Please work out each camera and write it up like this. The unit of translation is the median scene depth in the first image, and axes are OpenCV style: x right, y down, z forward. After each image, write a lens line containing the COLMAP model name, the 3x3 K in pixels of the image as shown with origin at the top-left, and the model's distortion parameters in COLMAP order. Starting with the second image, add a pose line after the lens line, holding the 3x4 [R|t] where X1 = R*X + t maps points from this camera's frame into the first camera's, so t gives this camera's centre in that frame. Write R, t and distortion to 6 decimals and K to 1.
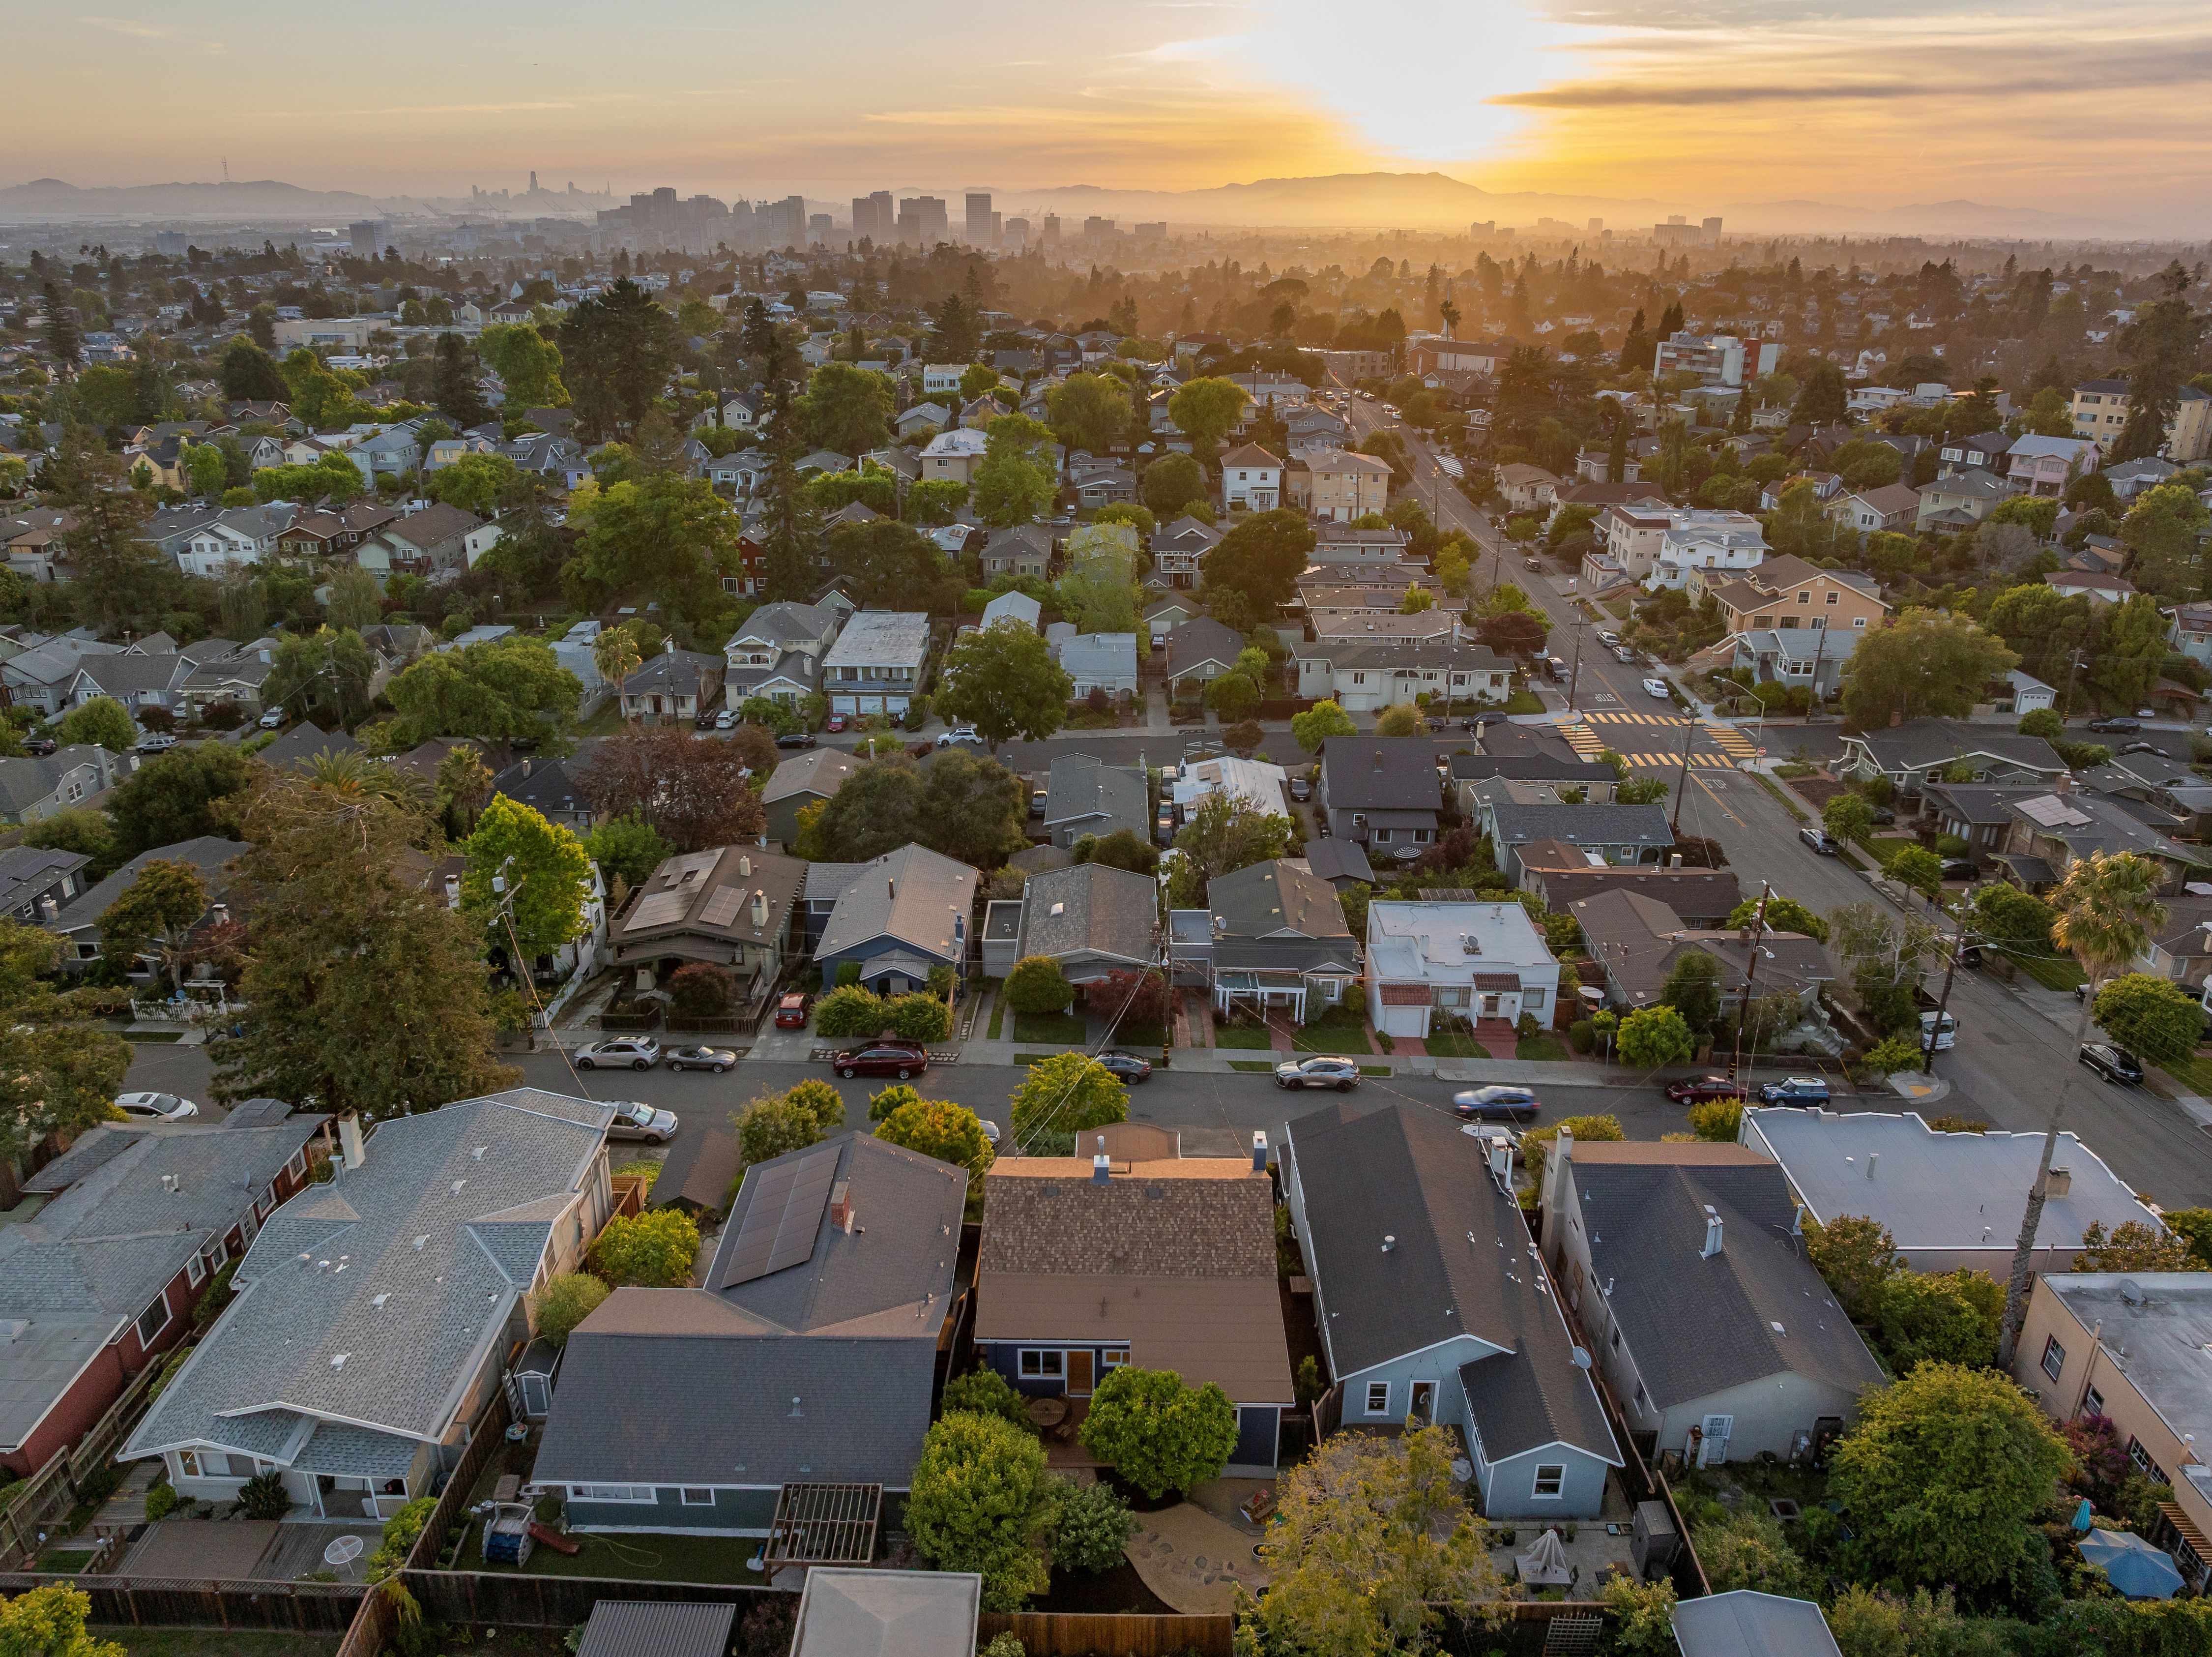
lens RADIAL K [[1566.5, 0, 1117.5], [0, 1566.5, 828.9], [0, 0, 1]] dist [-0.001754, -0.097288]
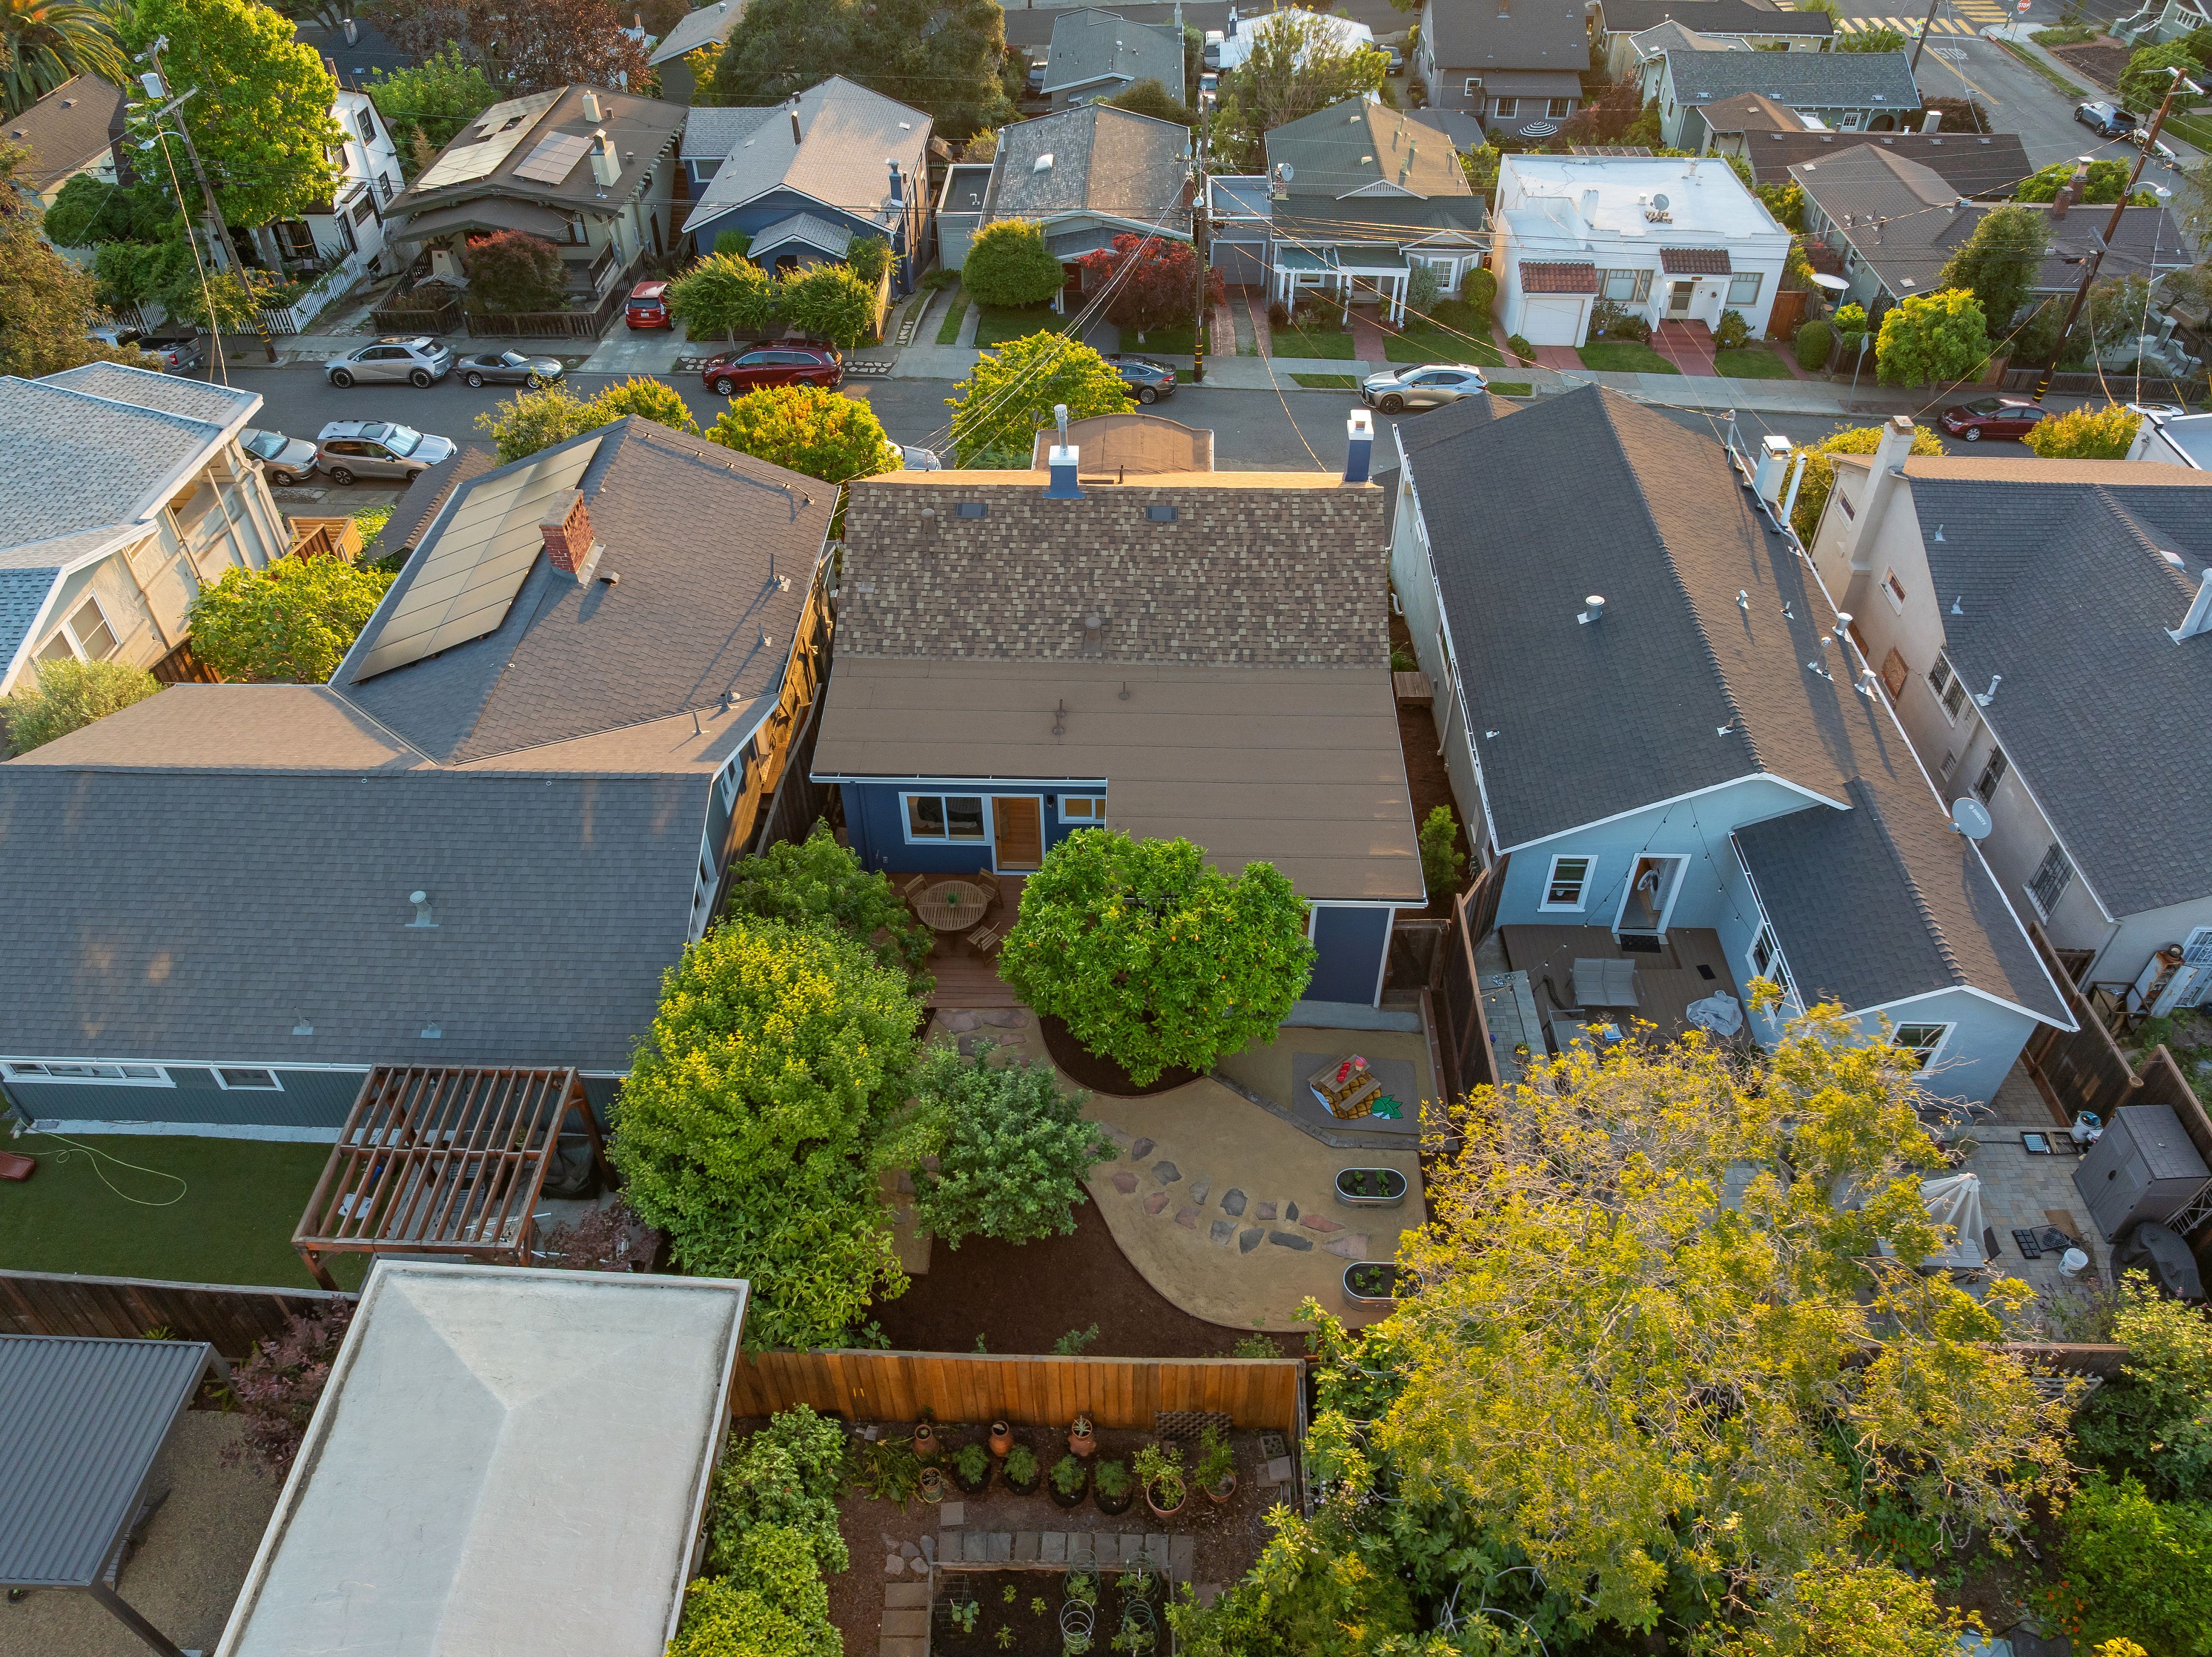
lens RADIAL K [[1540.6, 0, 1111.9], [0, 1540.6, 866.4], [0, 0, 1]] dist [-0.030446, 0.002289]
pose [[0.999523, 0.006759, -0.030126, 0.015503], [0.005074, 0.926519, 0.376213, 0.098818], [0.030455, -0.376187, 0.926043, 0.315628]]
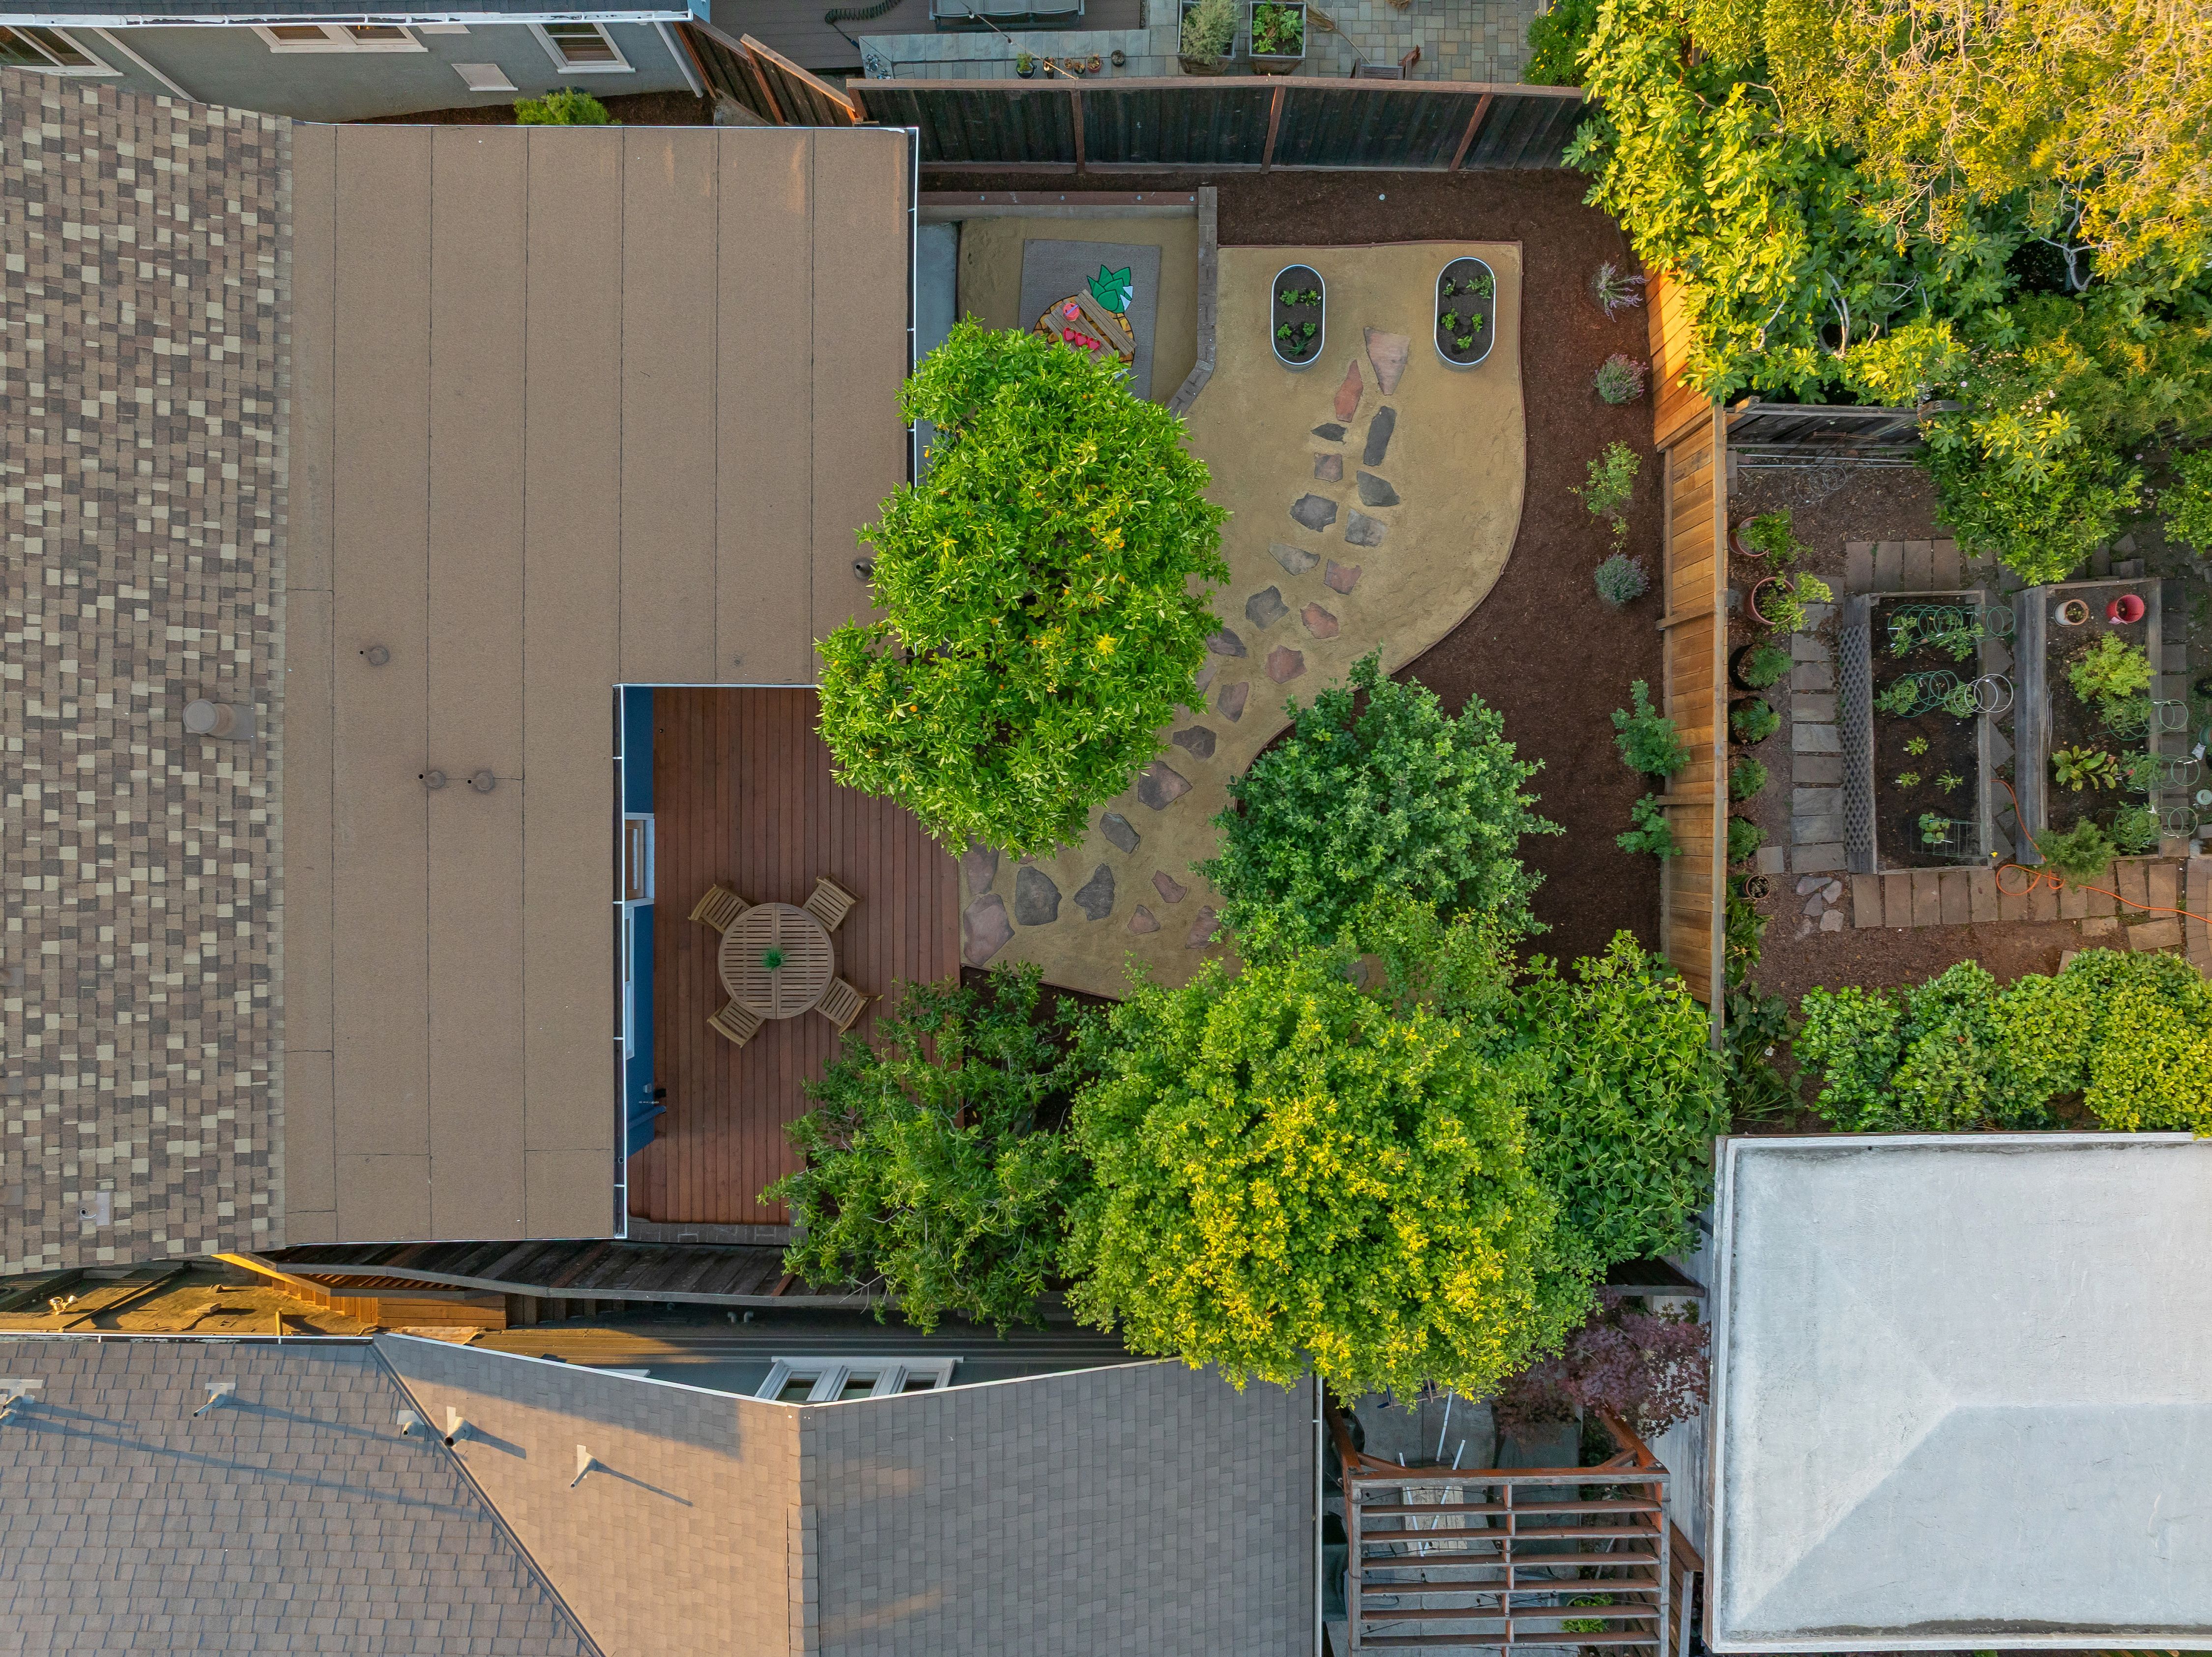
lens RADIAL K [[1540.6, 0, 1111.9], [0, 1540.6, 866.4], [0, 0, 1]] dist [-0.030446, 0.002289]
pose [[-0.001171, -0.999487, -0.032002, -0.009478], [0.371525, -0.030146, 0.927933, 0.064312], [-0.928422, -0.010803, 0.371370, 0.498591]]
